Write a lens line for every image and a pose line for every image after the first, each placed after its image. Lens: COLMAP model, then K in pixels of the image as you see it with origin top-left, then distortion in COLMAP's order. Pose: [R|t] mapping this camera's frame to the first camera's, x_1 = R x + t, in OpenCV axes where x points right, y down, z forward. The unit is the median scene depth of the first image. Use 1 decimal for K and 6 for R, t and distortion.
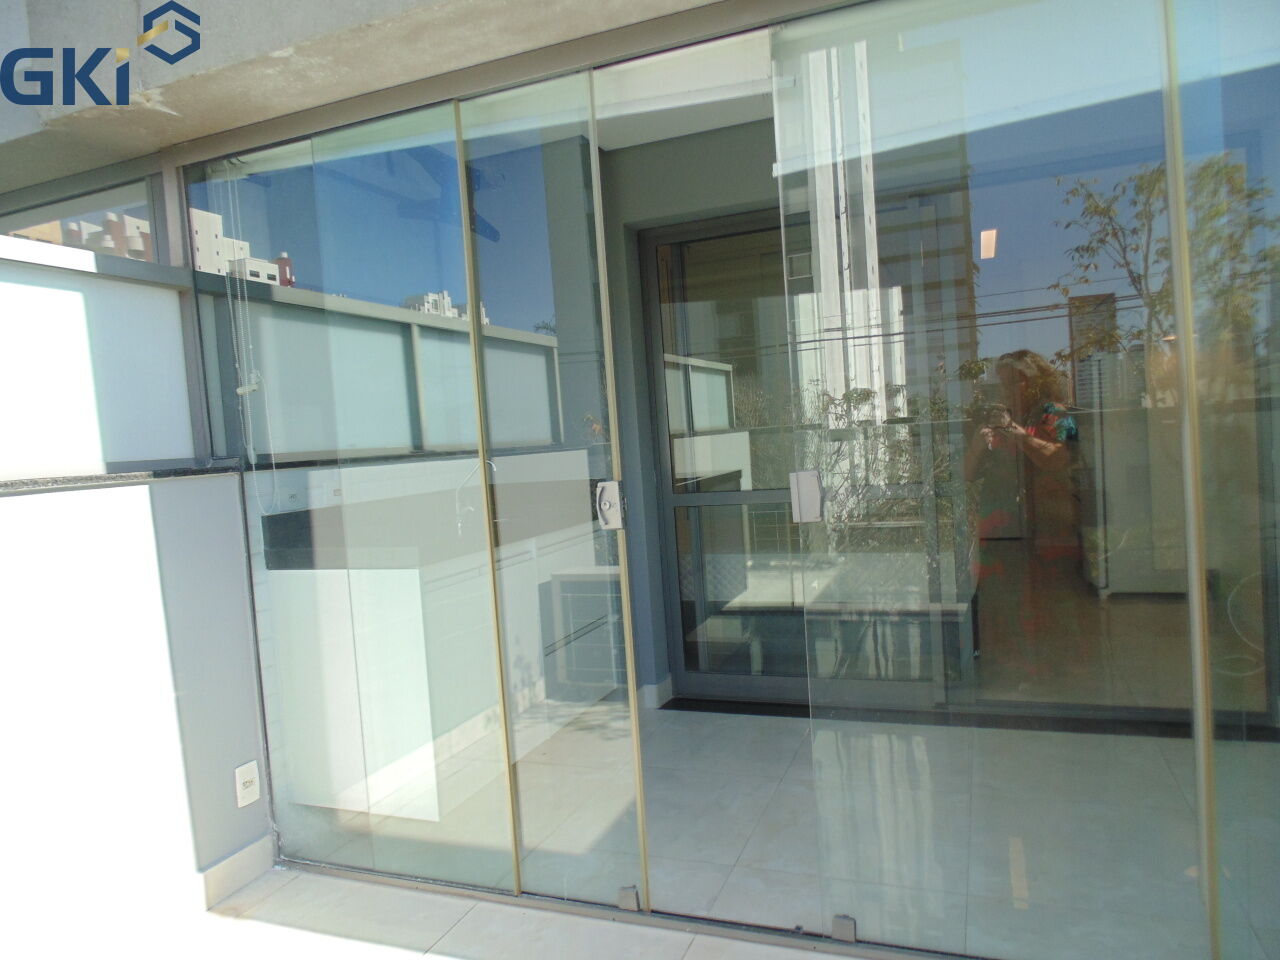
lens RADIAL K [[844.9, 0, 648.4], [0, 844.9, 481.0], [0, 0, 1]] dist [-0.017748, 0.001087]
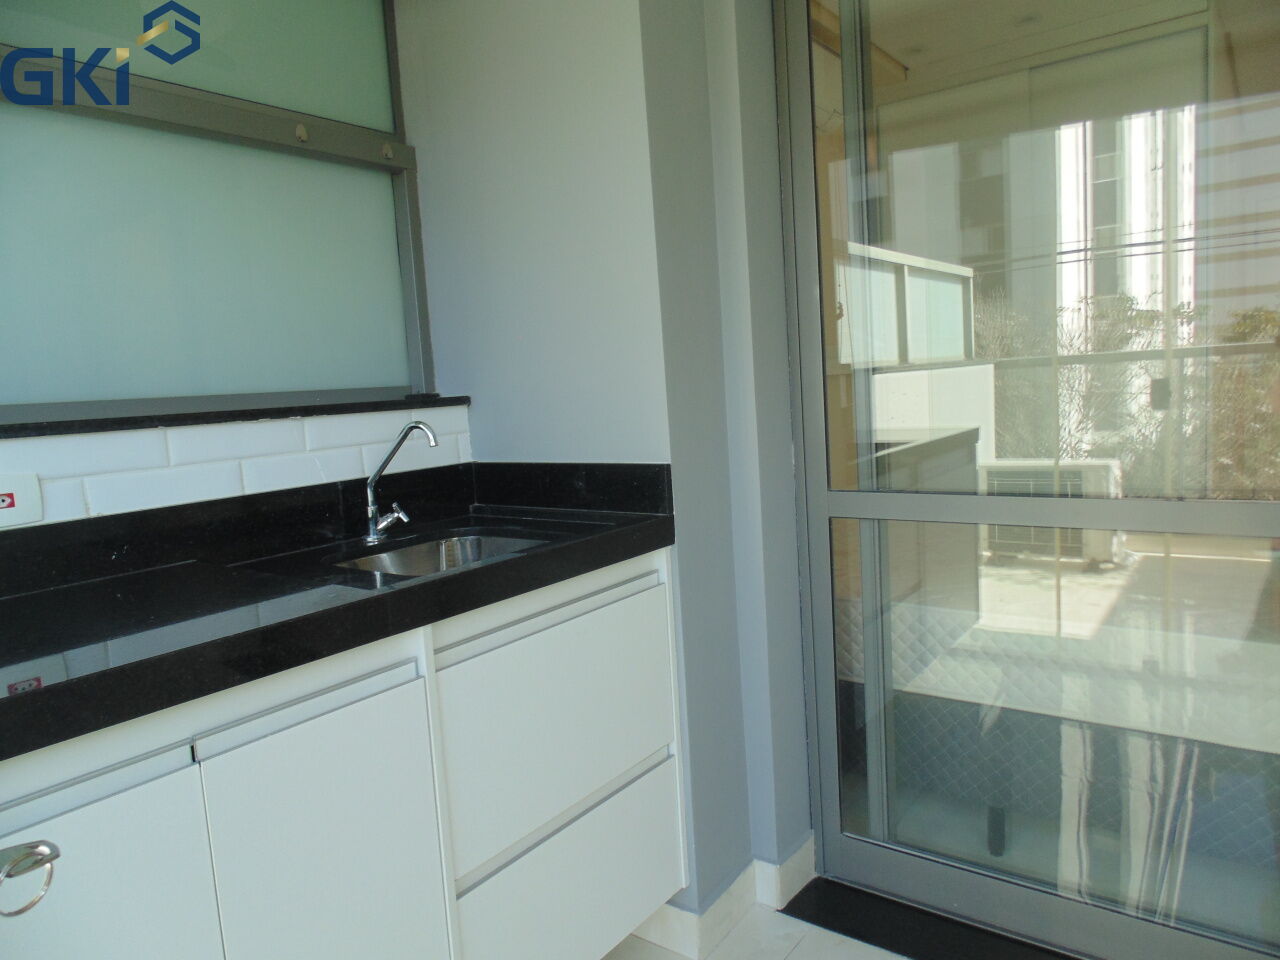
lens RADIAL K [[844.9, 0, 653.5], [0, 844.9, 475.9], [0, 0, 1]] dist [-0.017748, 0.001087]
pose [[0.966455, 0.037903, -0.254025, 0.032277], [-0.018686, 0.996806, 0.077639, -0.017016], [0.256156, -0.070288, 0.964077, 0.288016]]
